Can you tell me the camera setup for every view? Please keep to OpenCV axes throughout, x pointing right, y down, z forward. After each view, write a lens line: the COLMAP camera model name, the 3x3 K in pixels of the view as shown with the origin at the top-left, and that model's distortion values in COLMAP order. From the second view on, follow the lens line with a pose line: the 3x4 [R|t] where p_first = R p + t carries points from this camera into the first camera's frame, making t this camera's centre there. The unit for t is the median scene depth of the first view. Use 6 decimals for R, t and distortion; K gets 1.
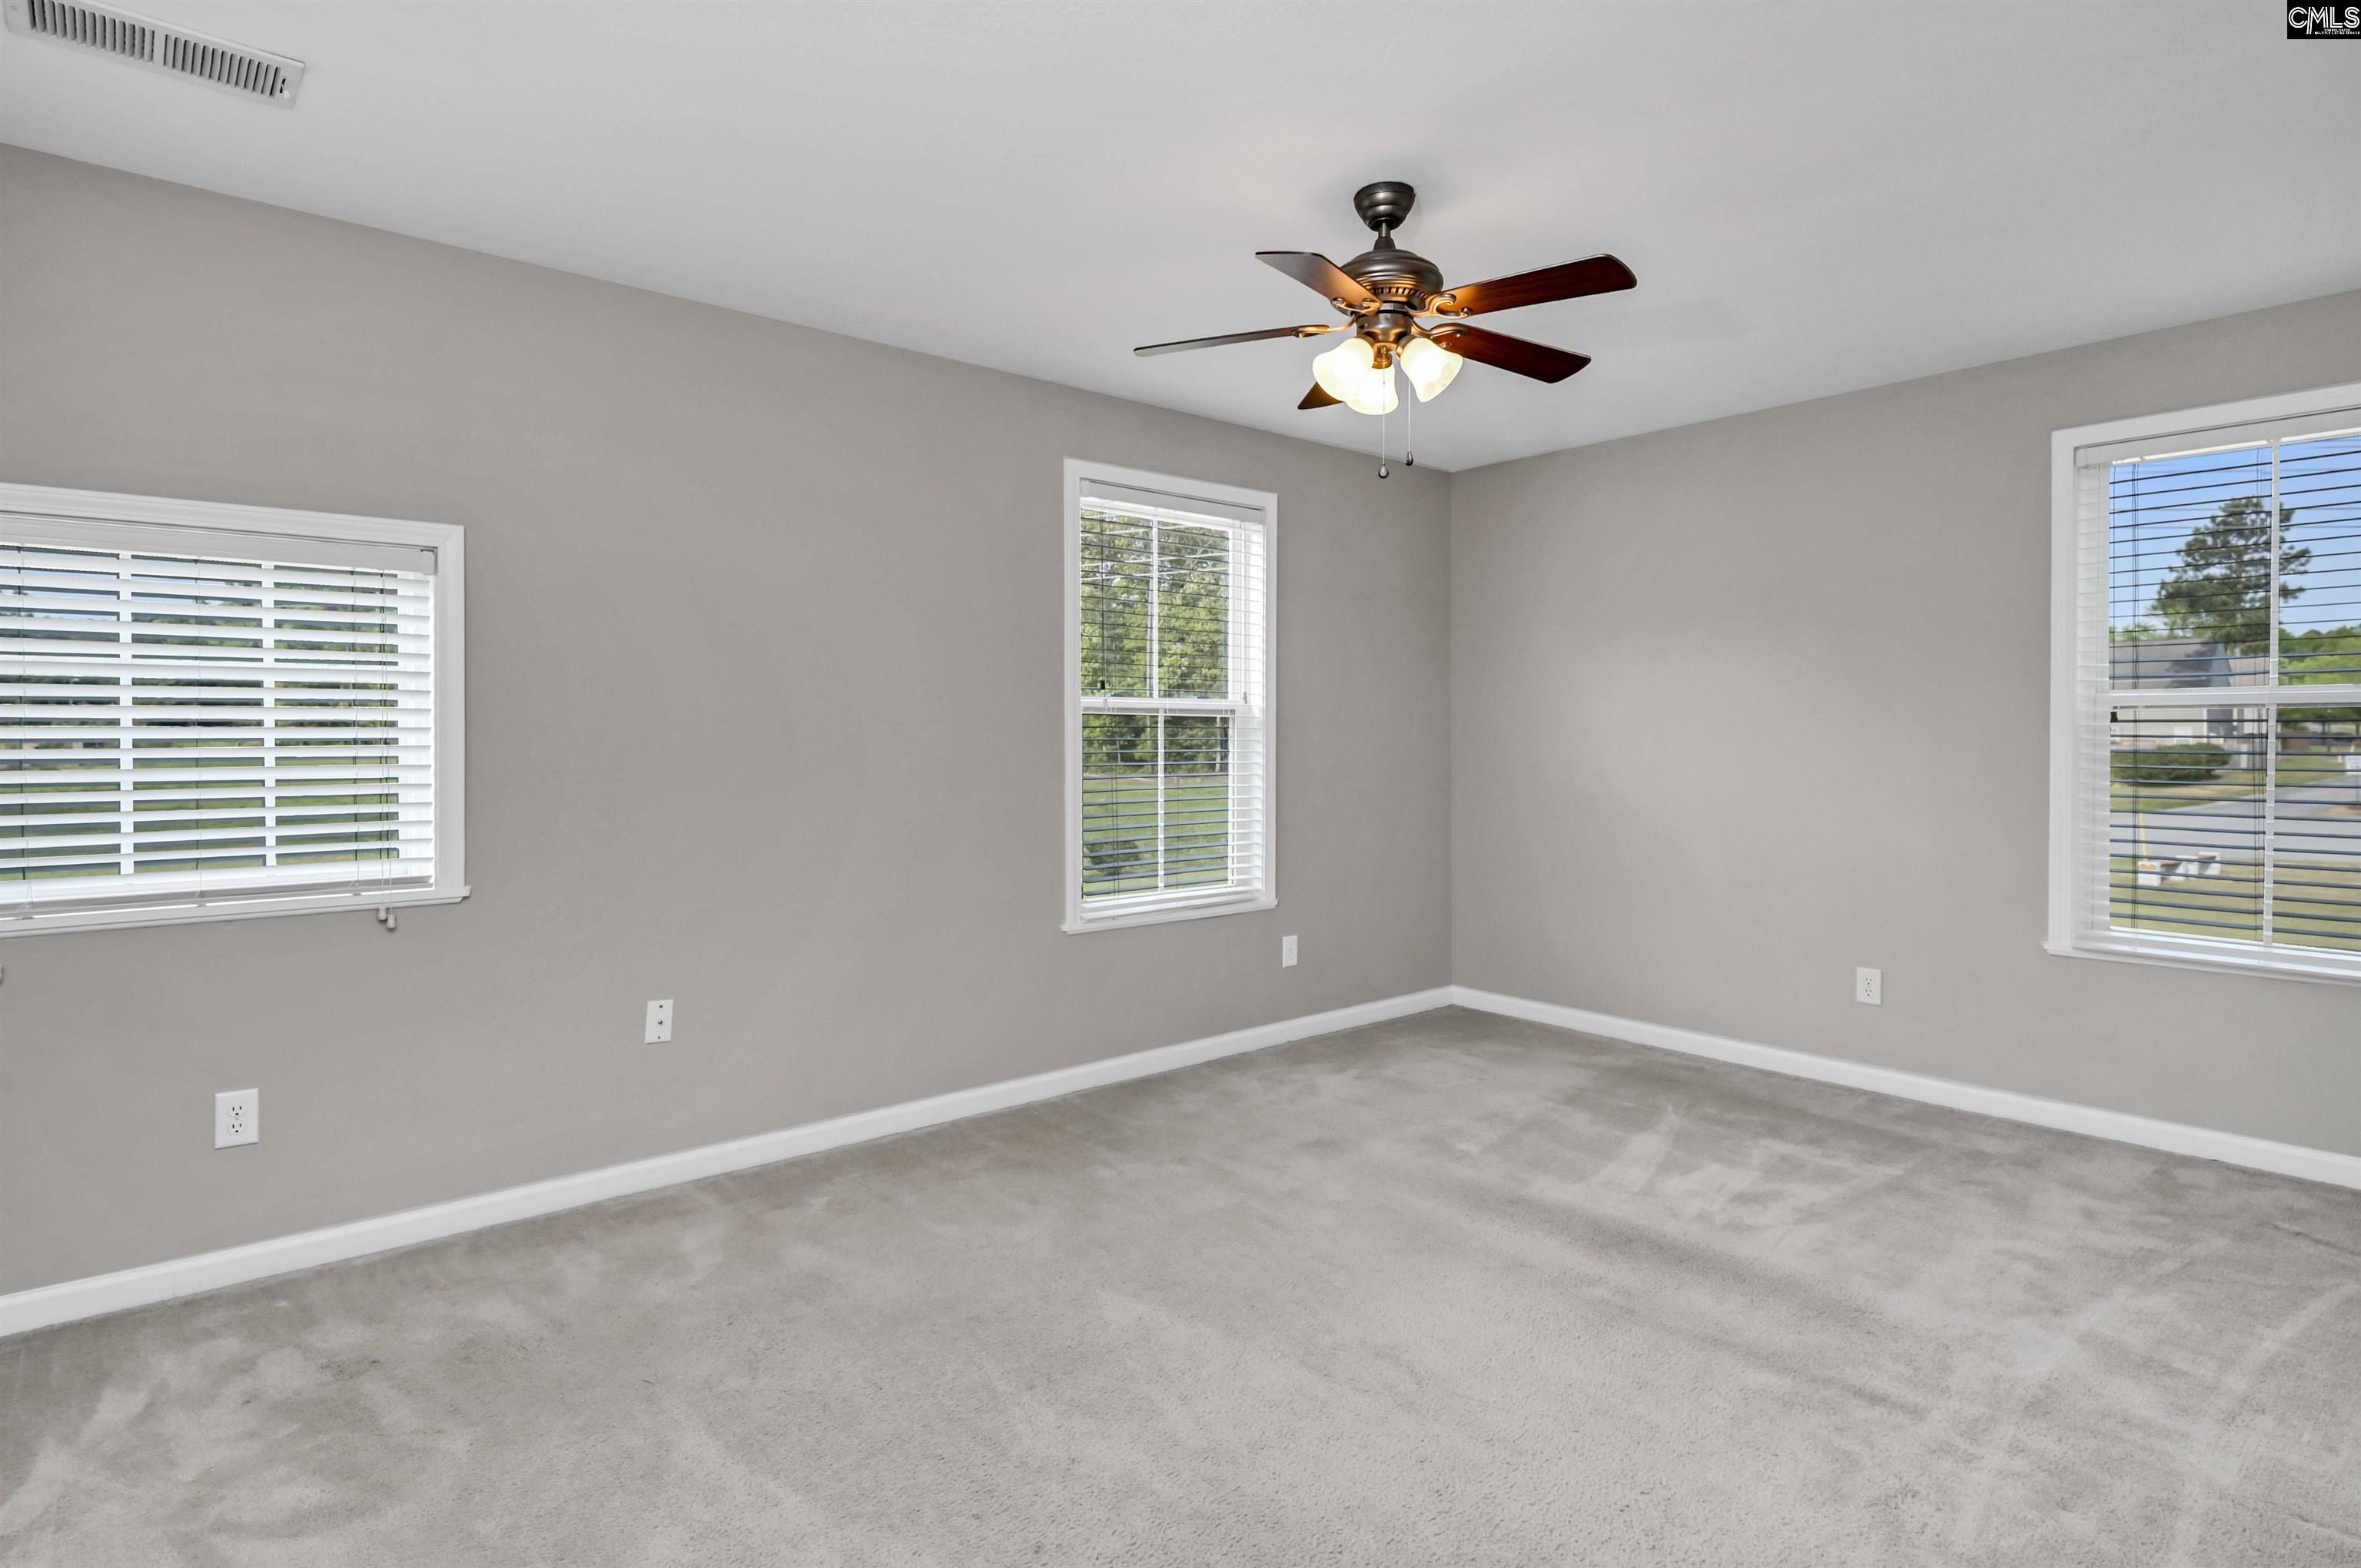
lens RADIAL K [[1236.7, 0, 1196.9], [0, 1236.7, 678.4], [0, 0, 1]] dist [0.005347, -0.006831]
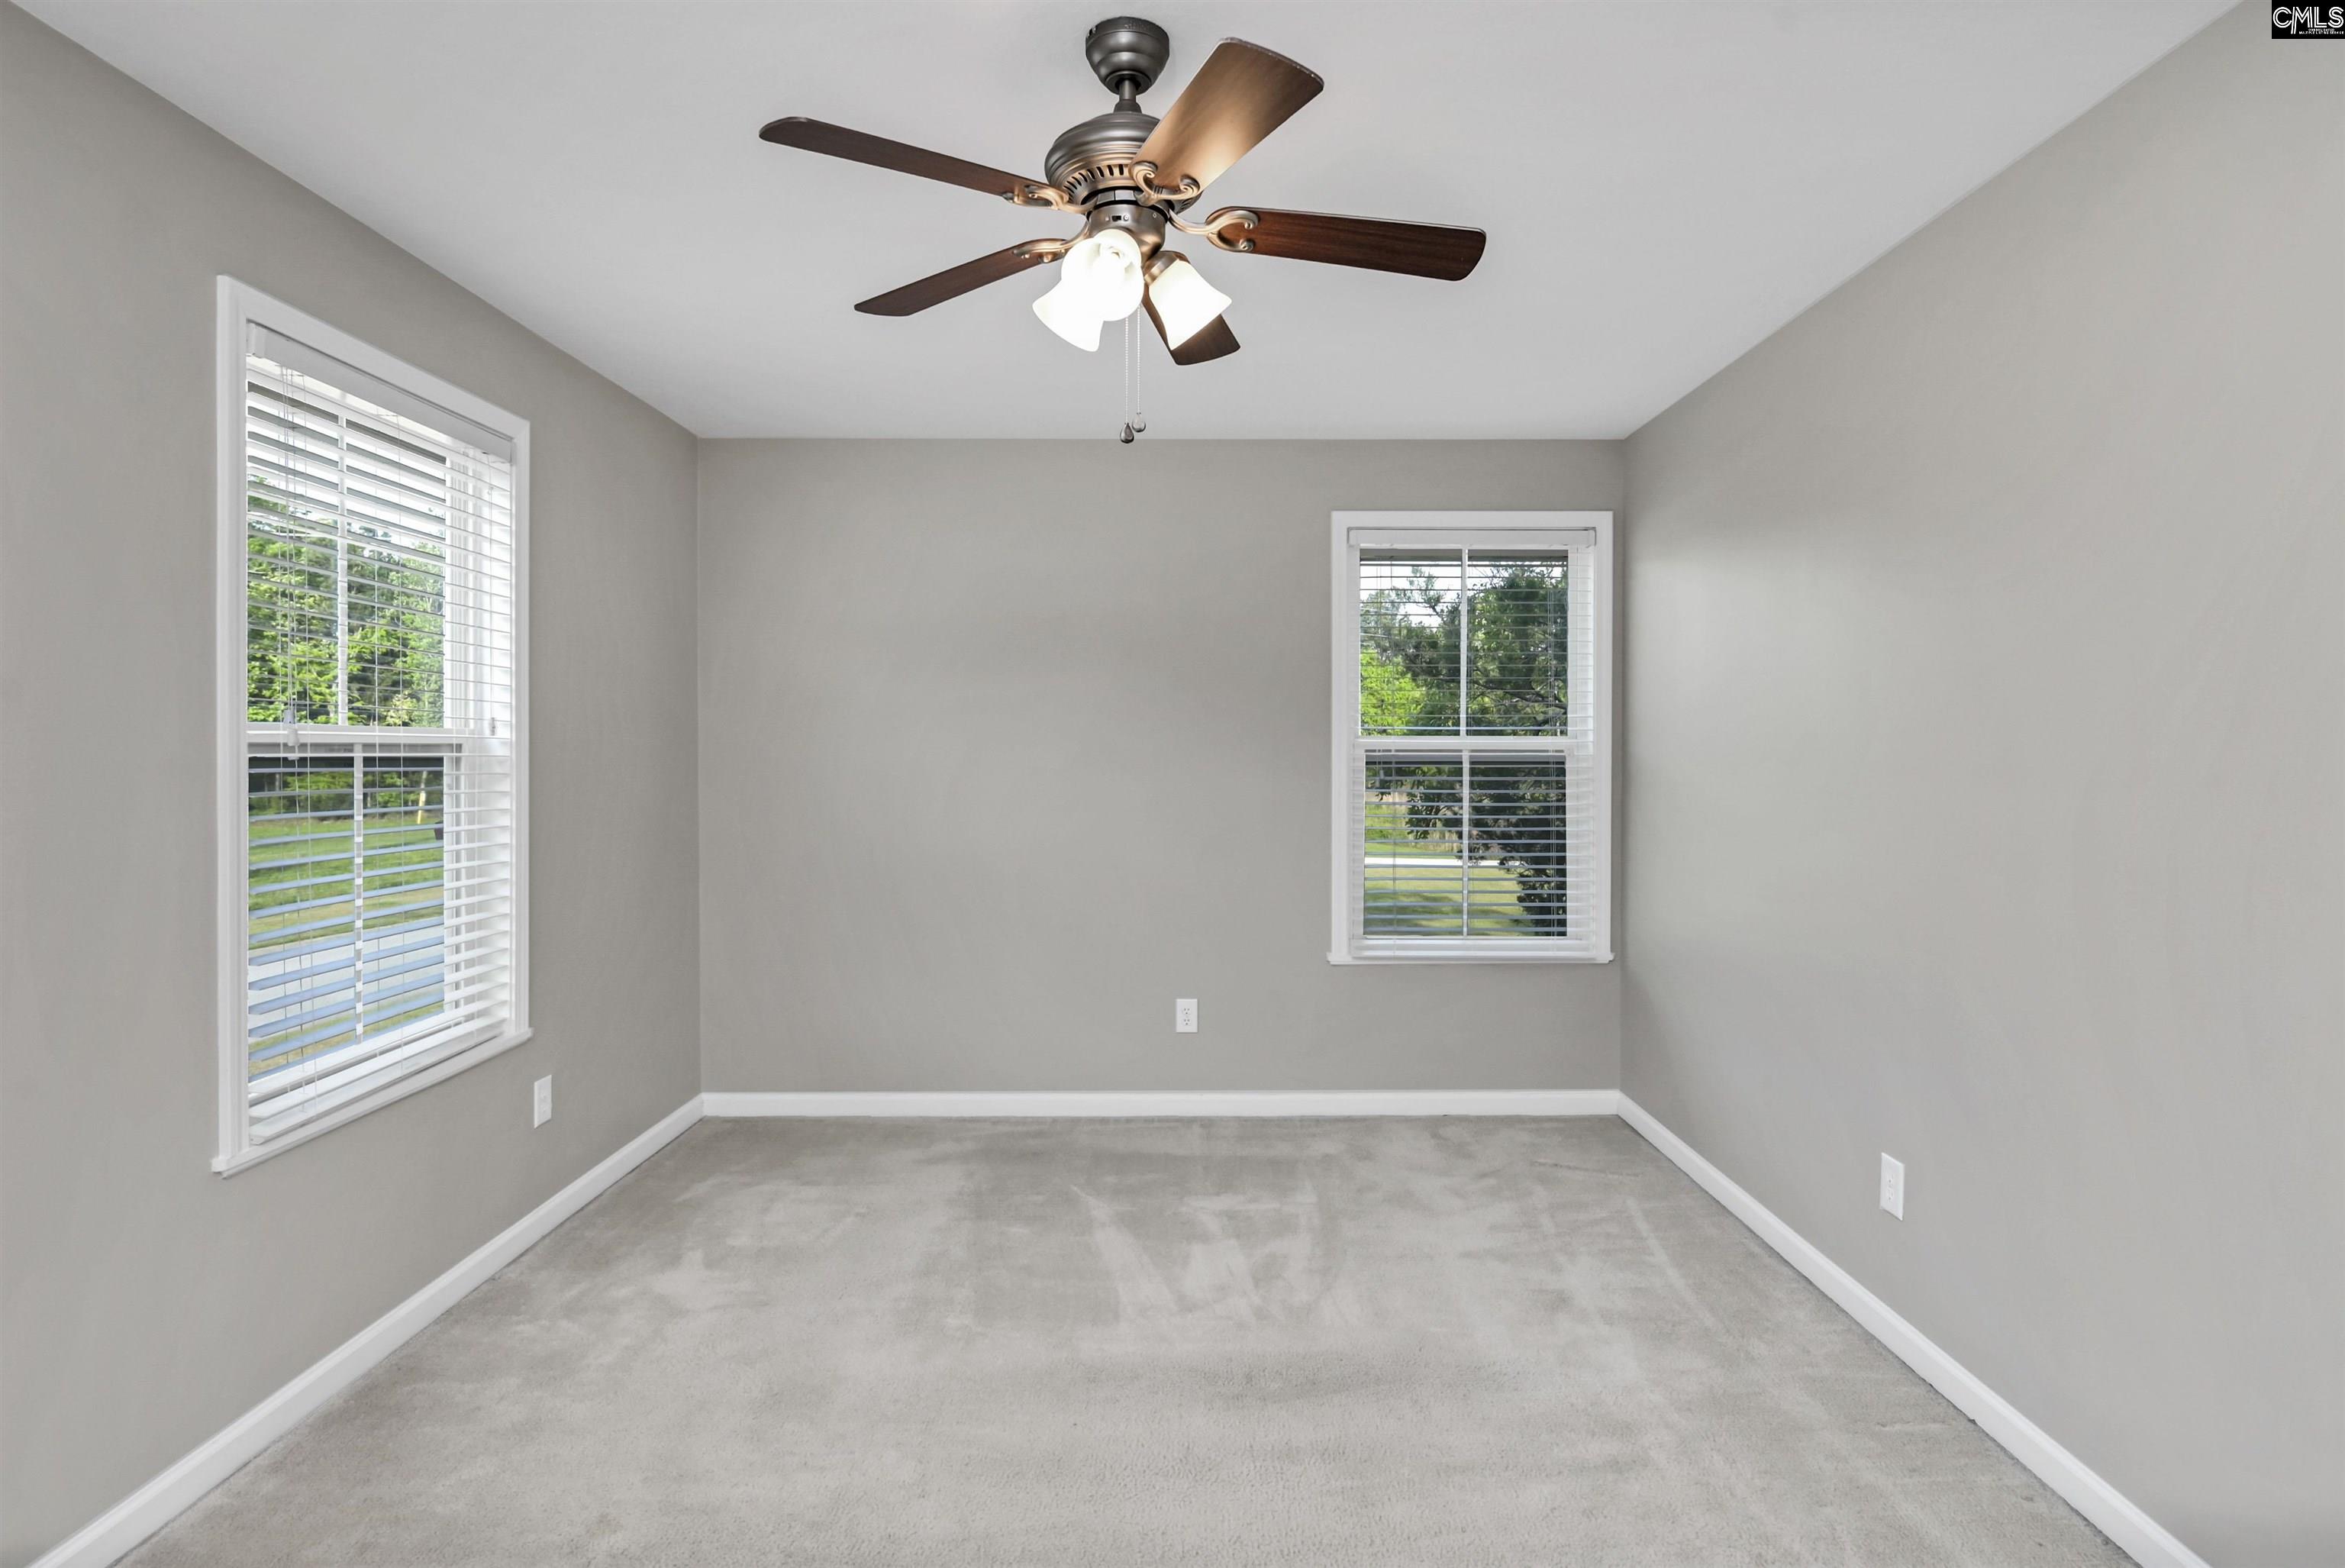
lens RADIAL K [[1186.6, 0, 1178.4], [0, 1186.6, 717.9], [0, 0, 1]] dist [0.002074, -0.001426]
pose [[0.642430, 0.022361, 0.766018, -0.287228], [-0.038910, 0.999237, 0.003464, -0.007355], [-0.765356, -0.032031, 0.642810, 0.452546]]
